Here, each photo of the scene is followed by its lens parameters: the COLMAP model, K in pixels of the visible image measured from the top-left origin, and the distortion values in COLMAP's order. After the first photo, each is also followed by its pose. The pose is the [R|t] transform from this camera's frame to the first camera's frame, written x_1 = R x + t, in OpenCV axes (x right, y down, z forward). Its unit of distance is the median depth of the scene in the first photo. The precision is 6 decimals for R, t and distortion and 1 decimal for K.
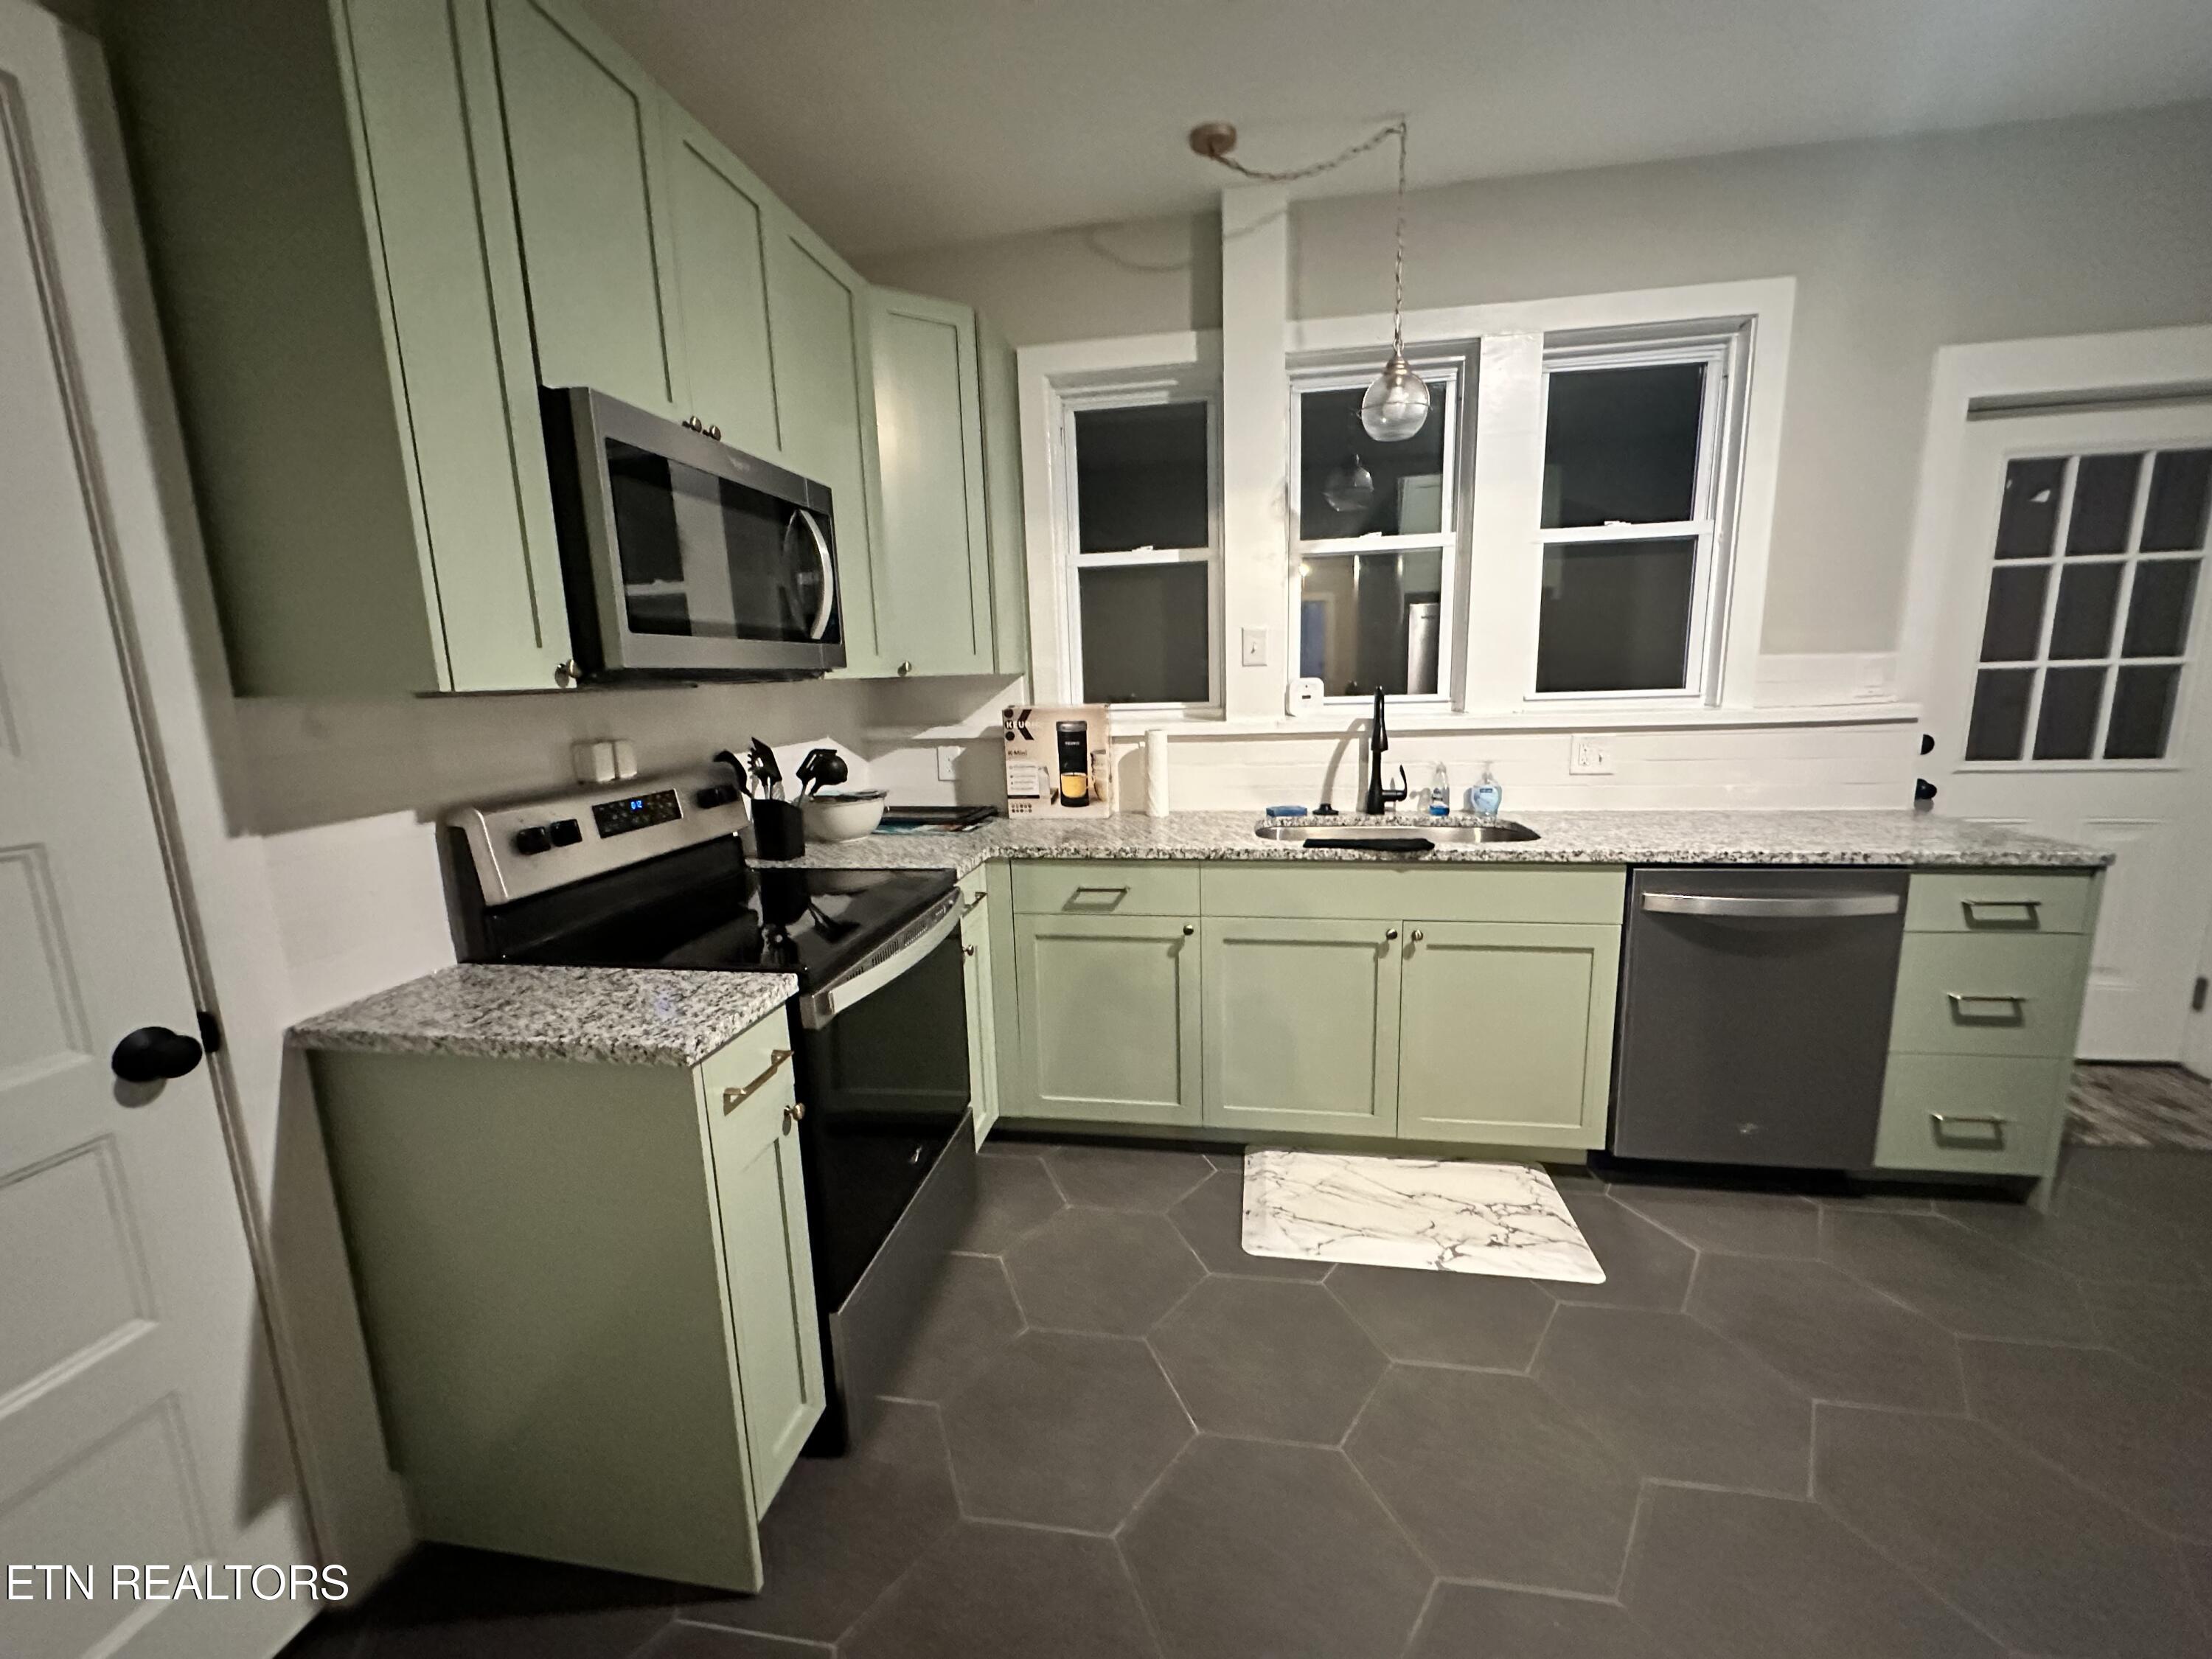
lens RADIAL K [[885.3, 0, 1106.8], [0, 885.3, 839.6], [0, 0, 1]] dist [0.000568, 0.000031]
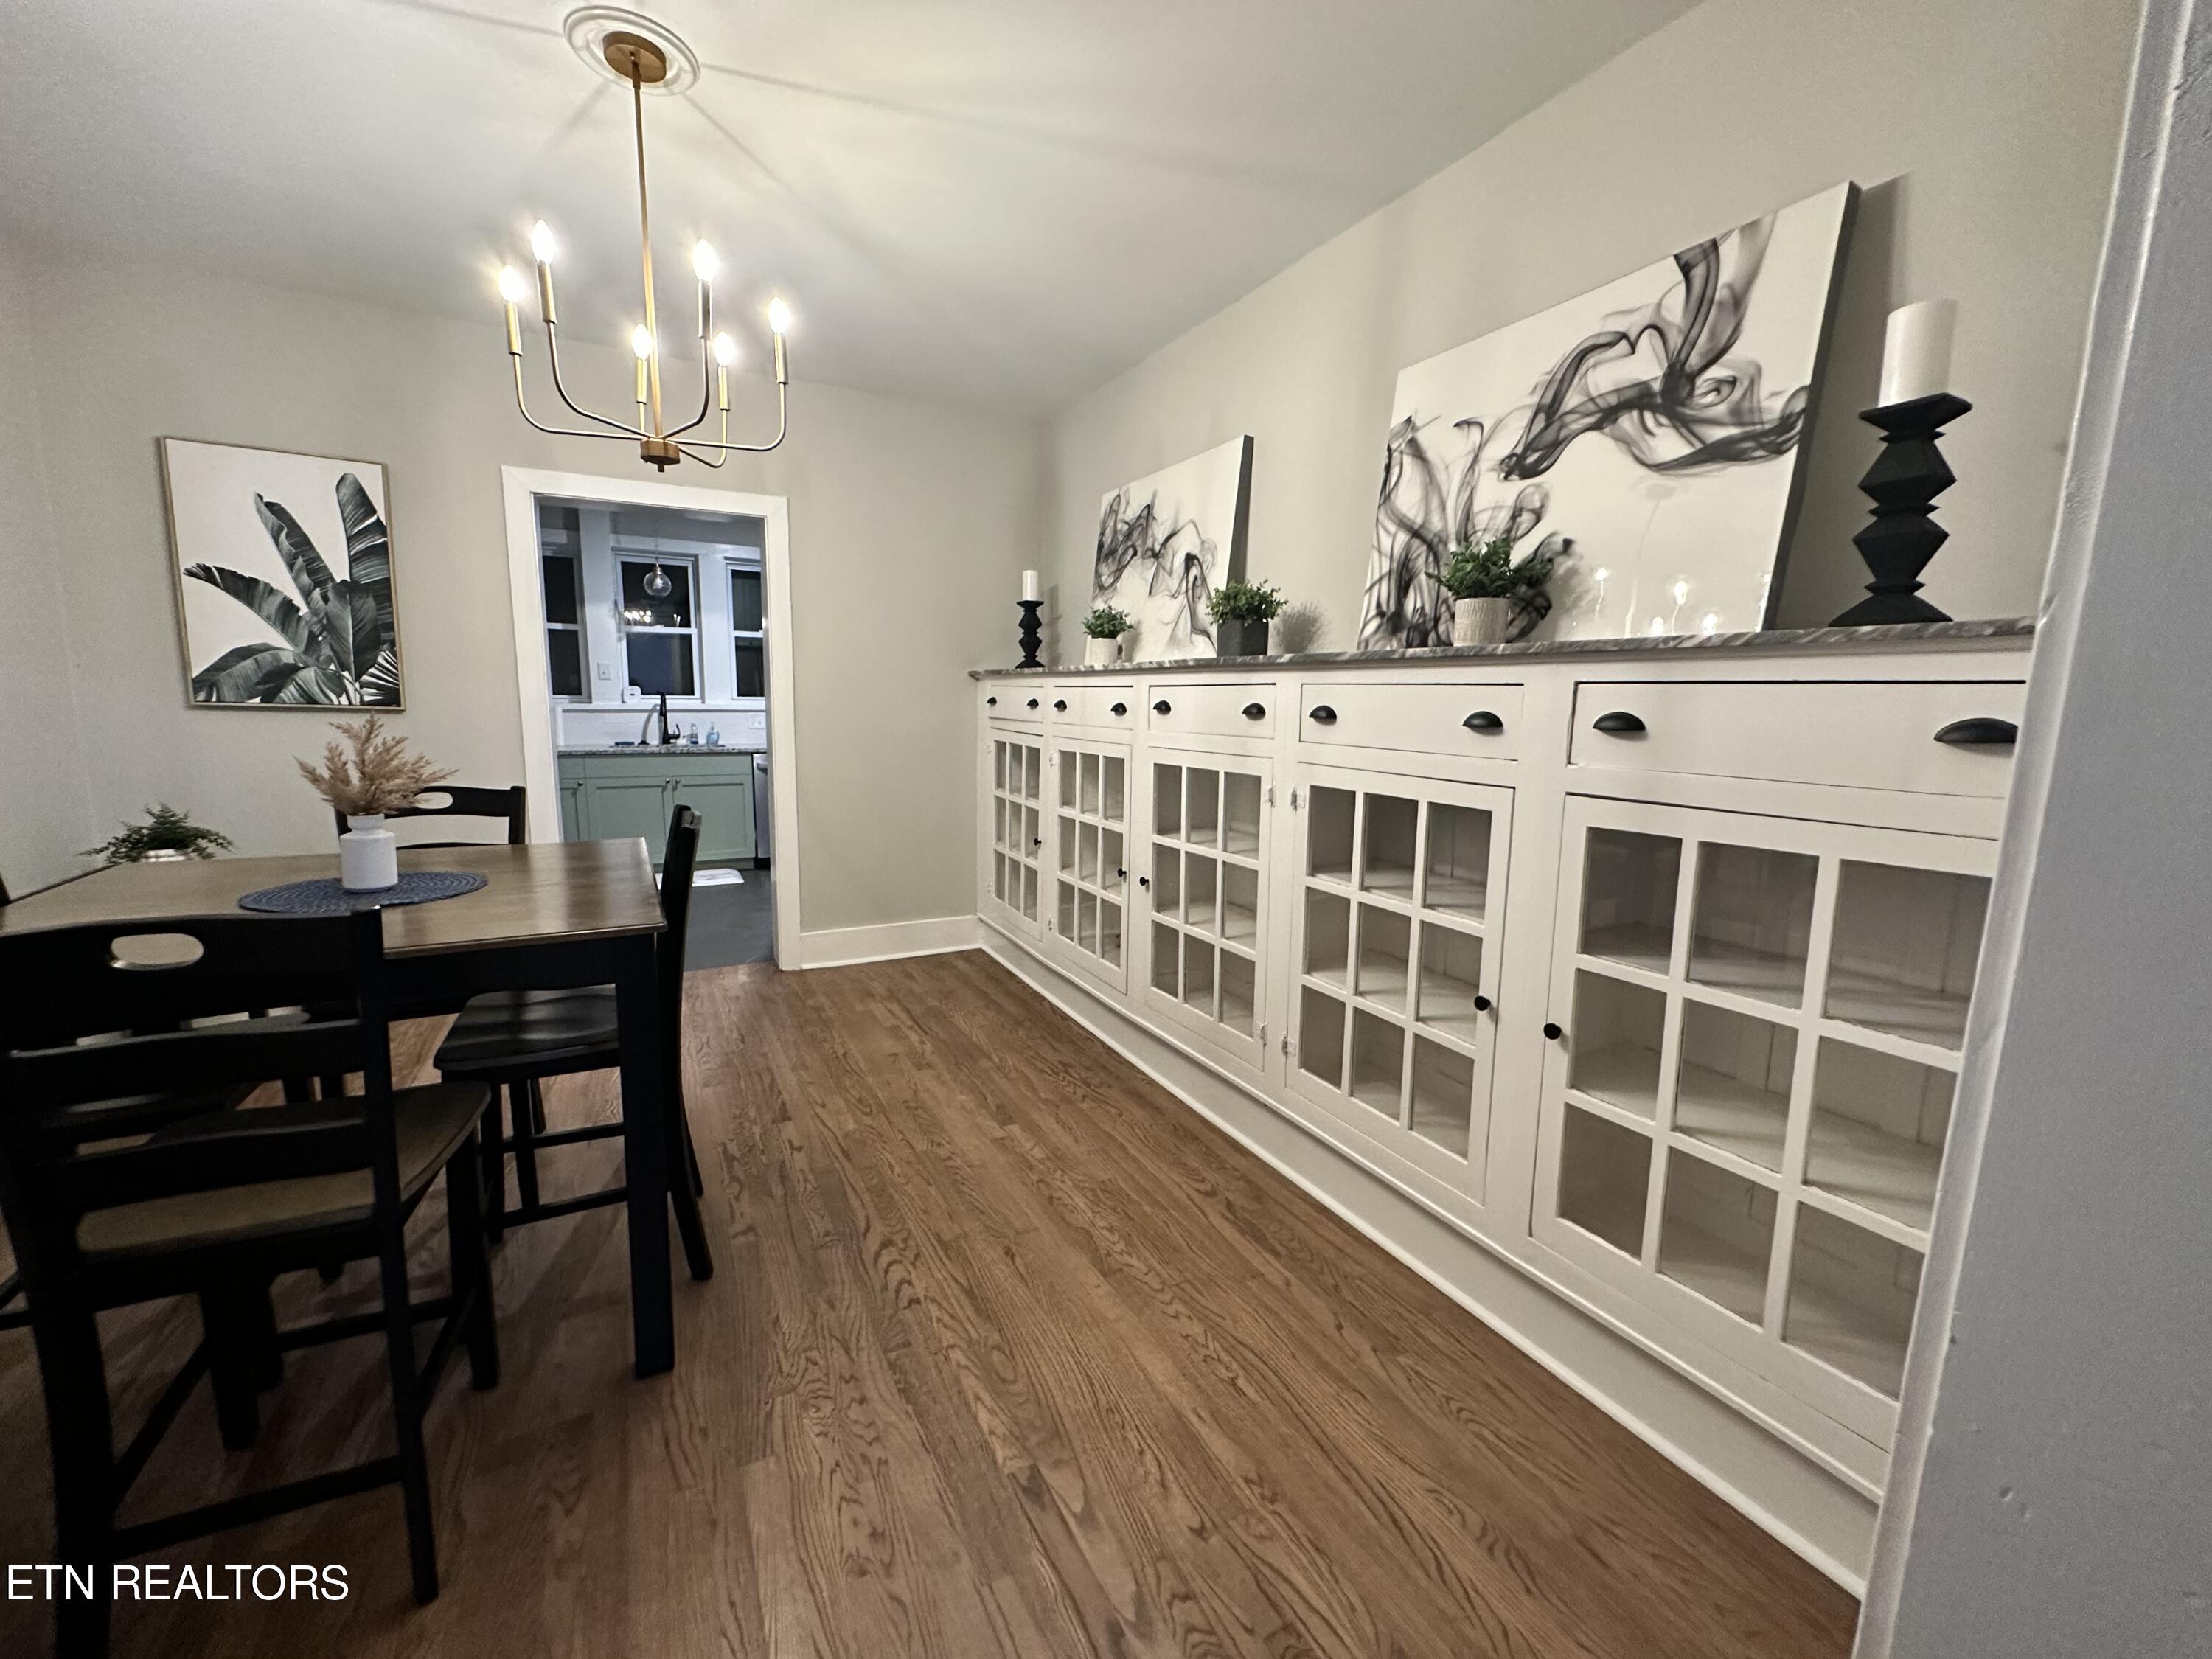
lens RADIAL K [[885.3, 0, 1107.9], [0, 885.3, 822.9], [0, 0, 1]] dist [0.000568, 0.000031]
pose [[0.792423, -0.049331, 0.607974, -0.216644], [0.070342, 0.997465, -0.010748, 0.293420], [-0.605902, 0.051283, 0.793884, -1.613446]]
